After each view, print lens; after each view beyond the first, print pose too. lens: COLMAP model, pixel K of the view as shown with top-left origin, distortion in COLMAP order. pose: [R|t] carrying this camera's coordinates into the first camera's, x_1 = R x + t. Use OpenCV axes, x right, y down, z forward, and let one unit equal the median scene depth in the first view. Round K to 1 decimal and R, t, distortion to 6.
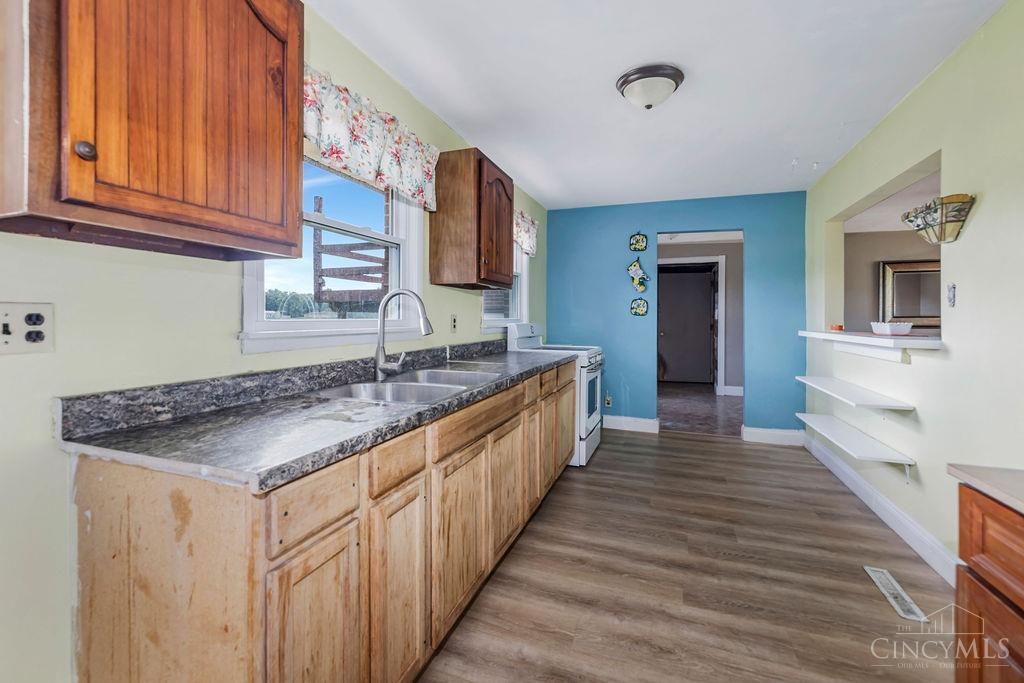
lens RADIAL K [[451.9, 0, 504.6], [0, 451.9, 318.1], [0, 0, 1]] dist [-0.000121, 0.001373]
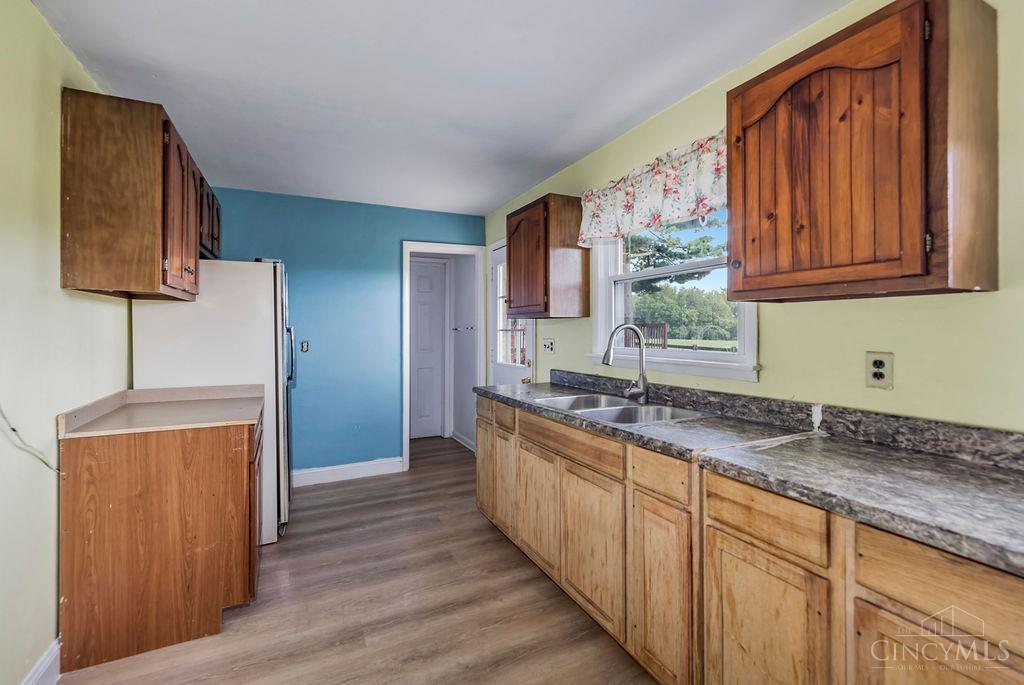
lens RADIAL K [[451.9, 0, 506.8], [0, 451.9, 331.5], [0, 0, 1]] dist [-0.000121, 0.001373]
pose [[-0.685205, -0.002864, -0.728344, 0.765321], [-0.003016, 0.999995, -0.001095, -0.040861], [0.728344, 0.001446, -0.685211, 1.481366]]
